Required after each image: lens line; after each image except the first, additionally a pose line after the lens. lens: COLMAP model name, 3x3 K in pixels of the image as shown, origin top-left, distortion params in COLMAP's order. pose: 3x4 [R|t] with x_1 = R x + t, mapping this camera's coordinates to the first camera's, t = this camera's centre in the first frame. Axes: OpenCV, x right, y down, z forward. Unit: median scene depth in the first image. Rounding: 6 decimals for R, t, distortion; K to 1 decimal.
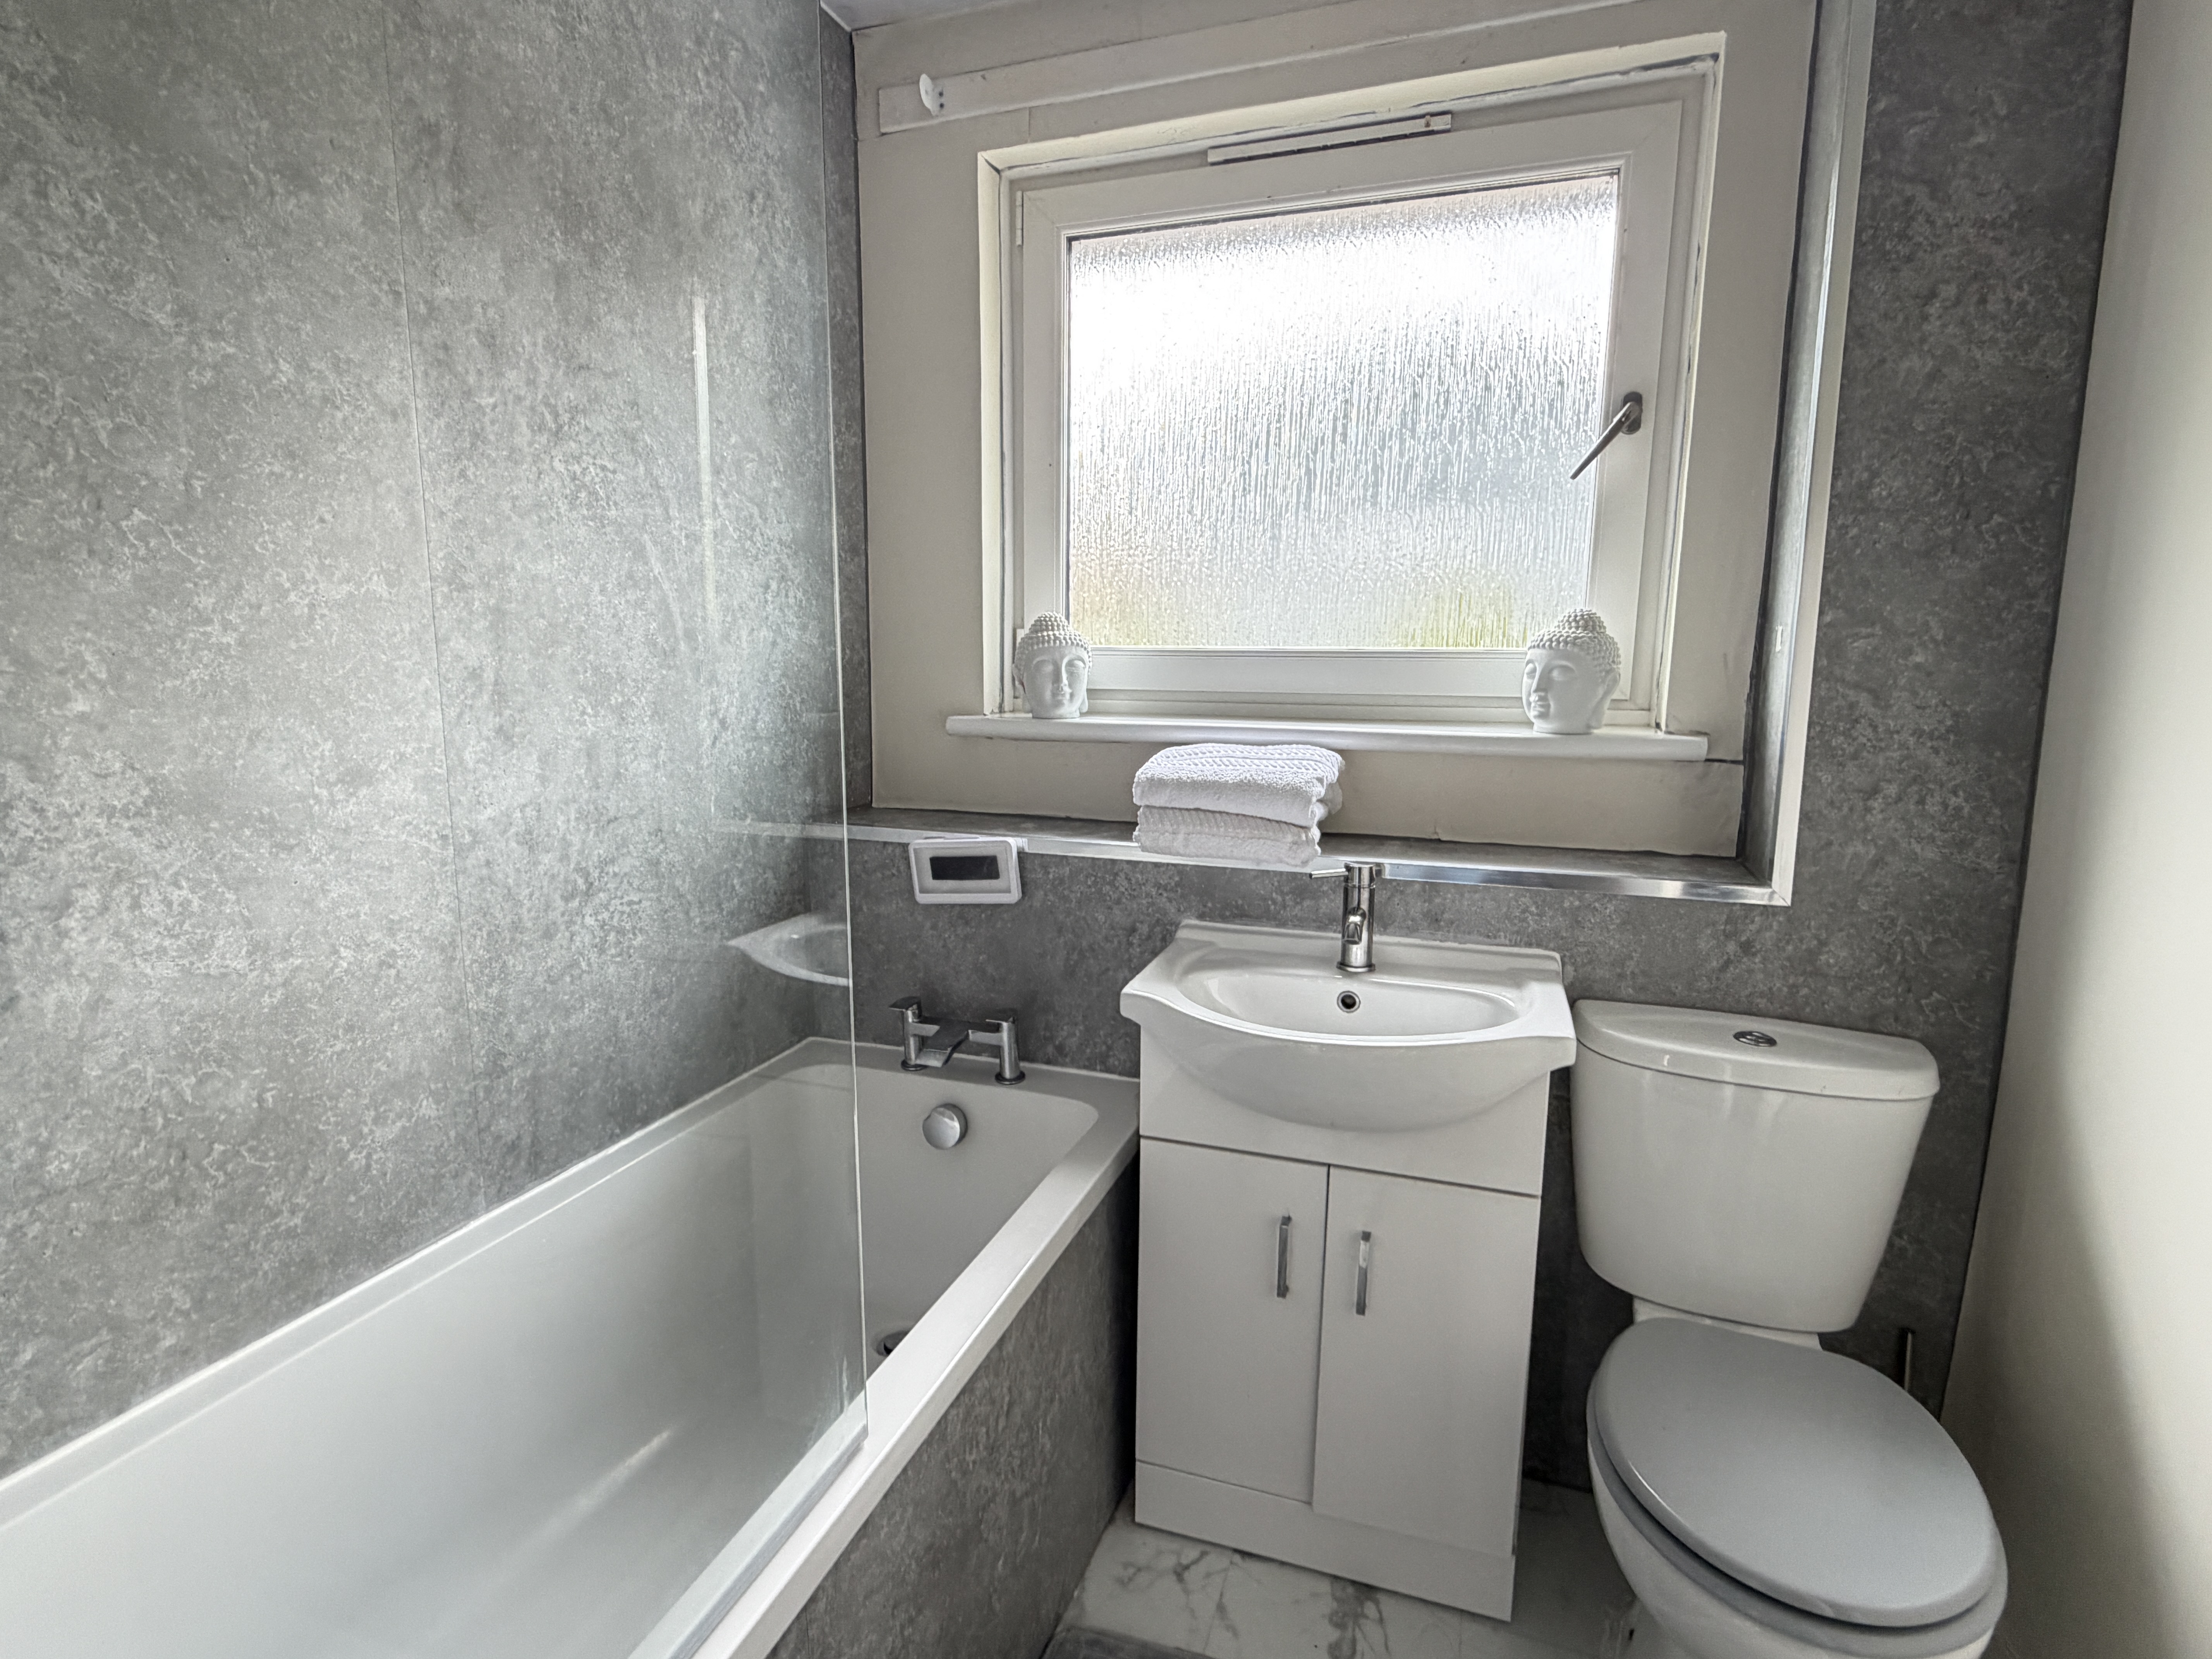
lens RADIAL K [[1113.6, 0, 1109.1], [0, 1113.6, 832.0], [0, 0, 1]] dist [0.002598, -0.001878]
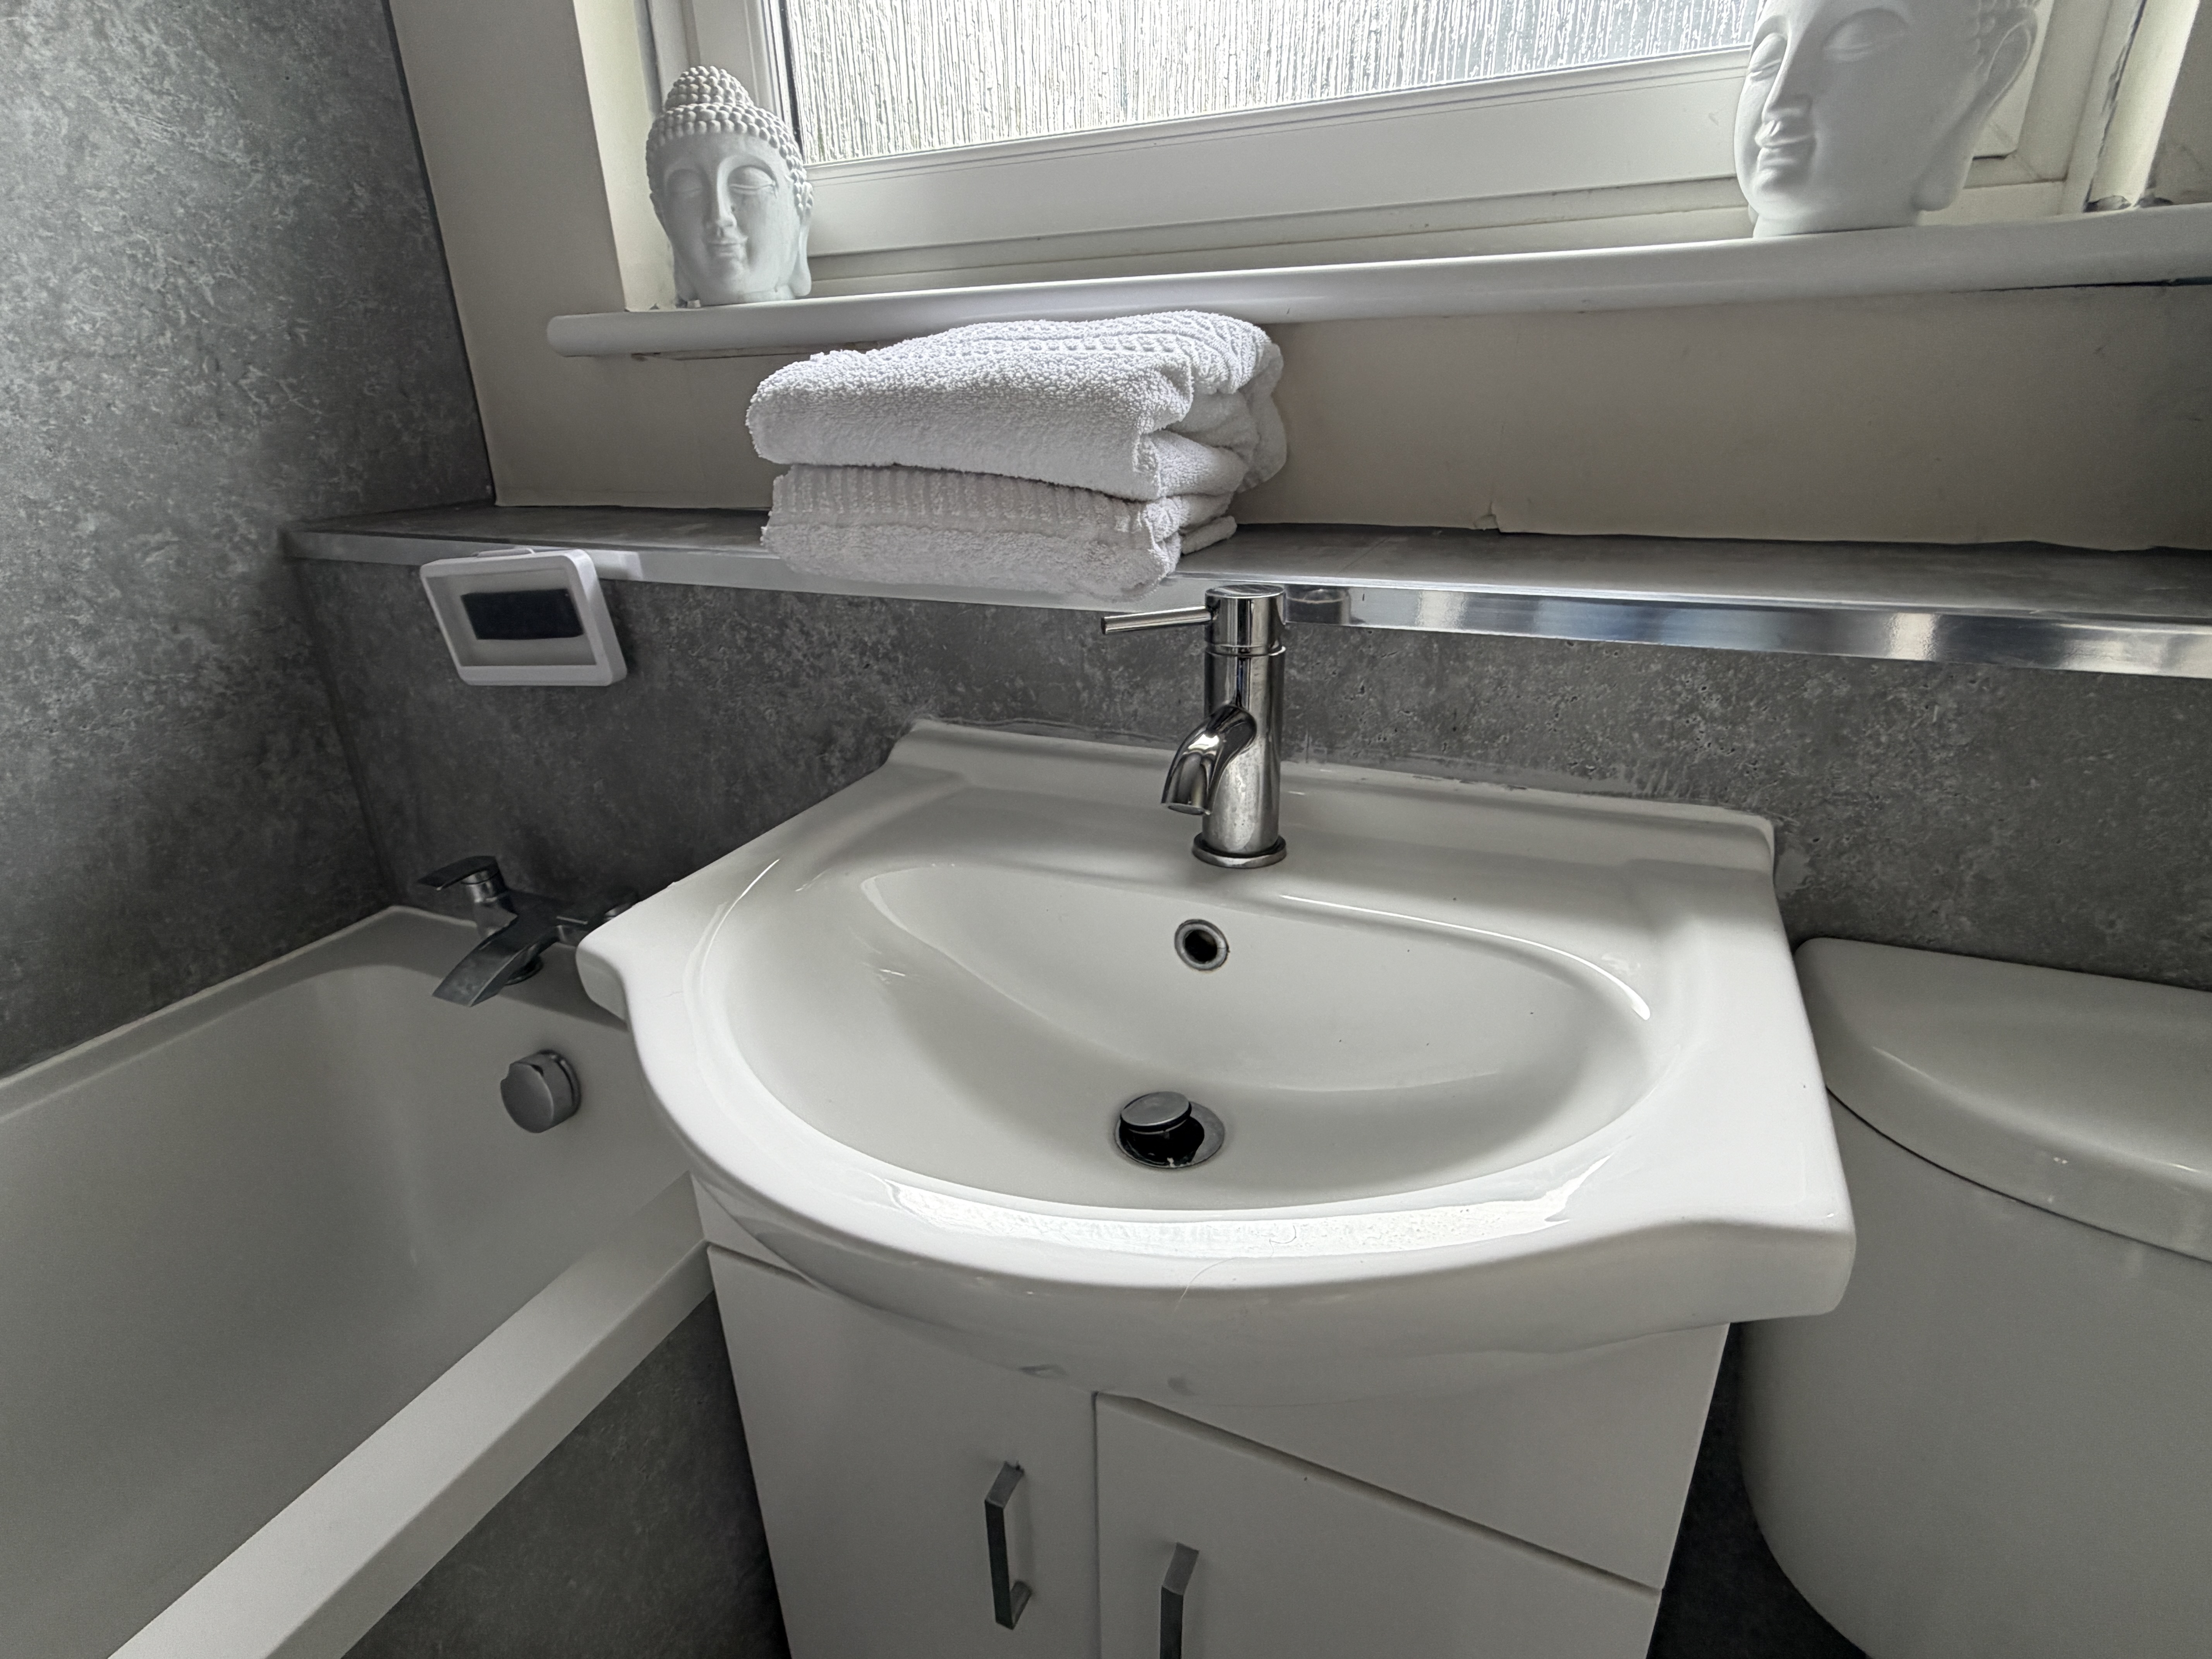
lens RADIAL K [[1113.6, 0, 1091.8], [0, 1113.6, 834.4], [0, 0, 1]] dist [0.002598, -0.001878]
pose [[0.993450, 0.003981, -0.114198, 0.221771], [0.023453, 0.971014, 0.237871, 0.017914], [0.111835, -0.238991, 0.964560, 0.620967]]
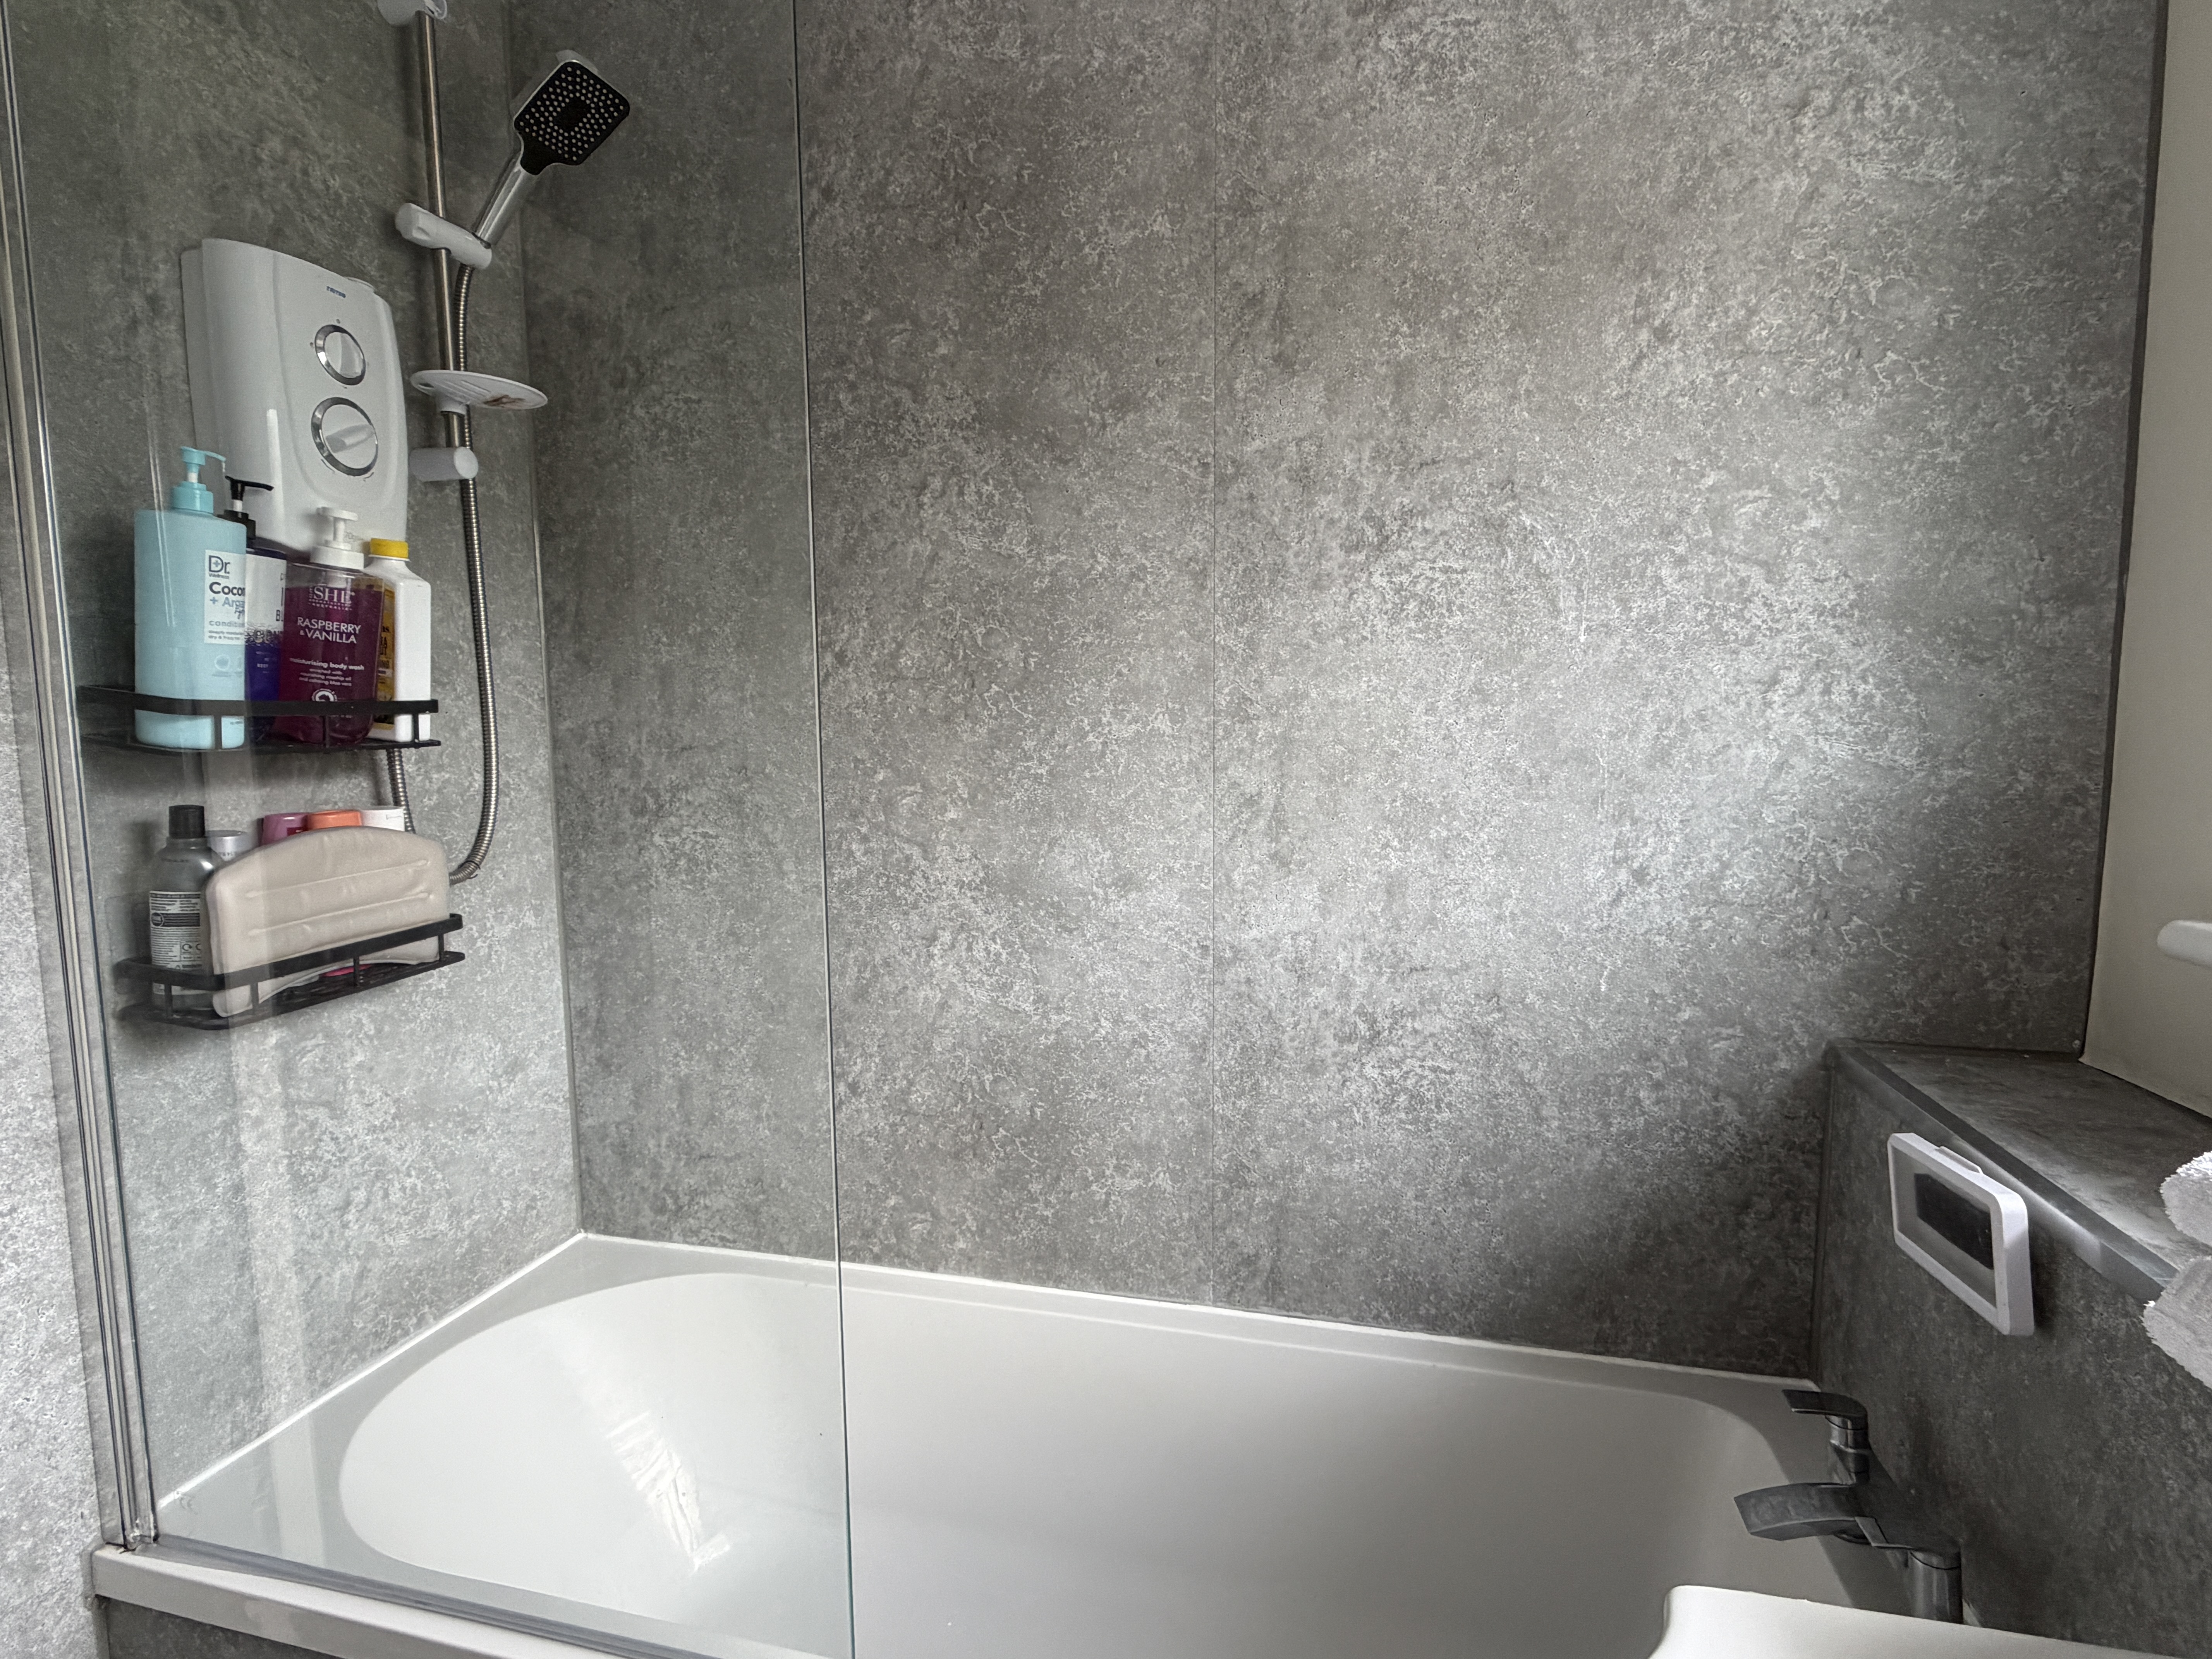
lens RADIAL K [[1113.6, 0, 1101.7], [0, 1113.6, 826.8], [0, 0, 1]] dist [0.002598, -0.001878]
pose [[0.078046, 0.086185, -0.993217, 0.389979], [-0.144904, 0.986657, 0.074229, -0.148955], [0.986363, 0.138128, 0.089493, 0.659041]]
